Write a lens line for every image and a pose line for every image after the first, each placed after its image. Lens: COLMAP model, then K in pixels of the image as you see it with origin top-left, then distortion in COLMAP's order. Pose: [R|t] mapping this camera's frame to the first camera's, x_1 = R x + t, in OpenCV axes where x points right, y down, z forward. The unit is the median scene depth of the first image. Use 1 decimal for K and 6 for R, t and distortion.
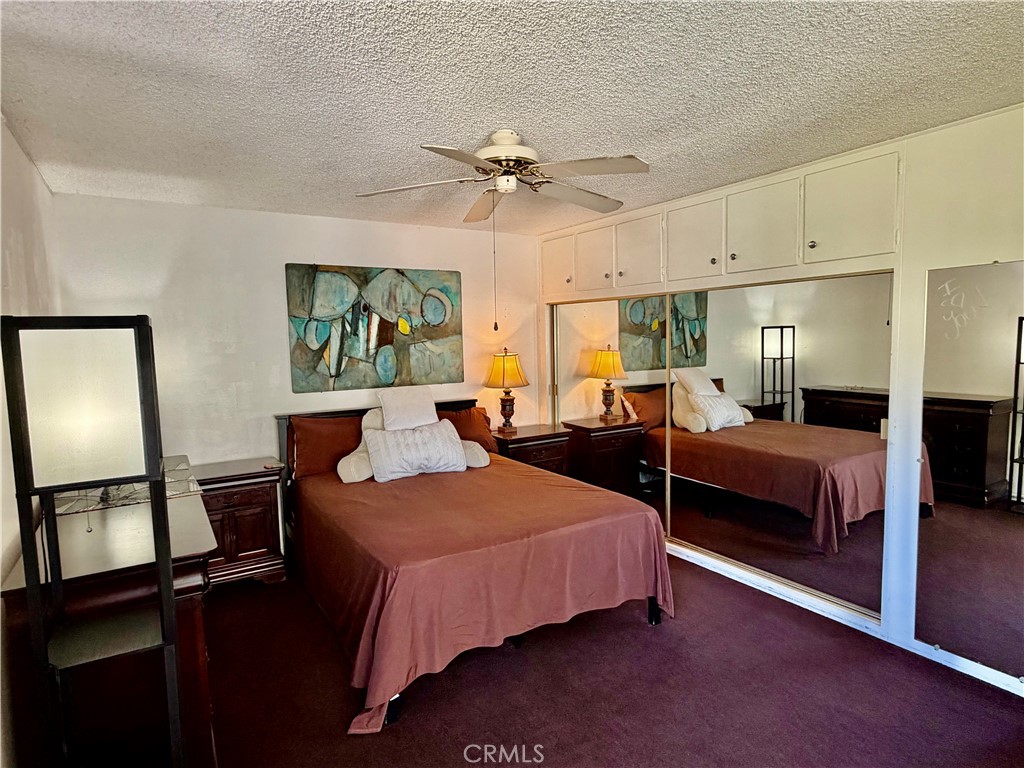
lens RADIAL K [[575.6, 0, 506.6], [0, 575.6, 386.1], [0, 0, 1]] dist [-0.040058, 0.000819]
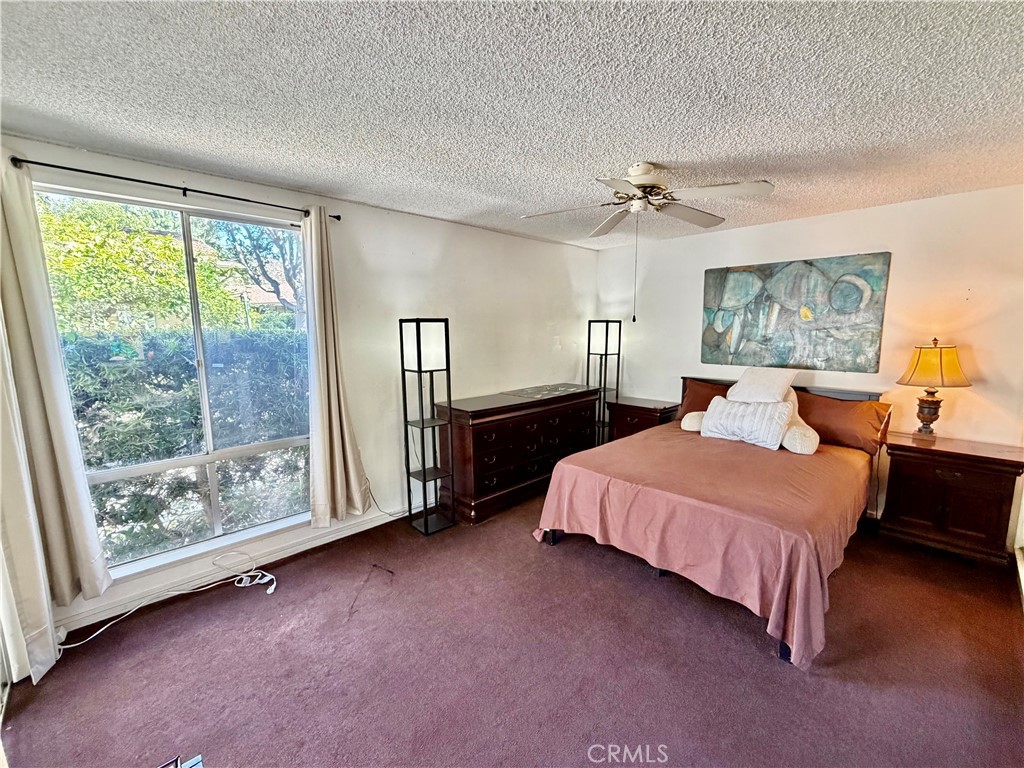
lens RADIAL K [[411.1, 0, 505.3], [0, 411.1, 385.2], [0, 0, 1]] dist [-0.007832, -0.000016]
pose [[0.194288, 0.155422, -0.968554, 0.507391], [-0.081083, 0.986534, 0.142042, -0.037126], [0.977588, 0.050936, 0.204274, 0.314743]]
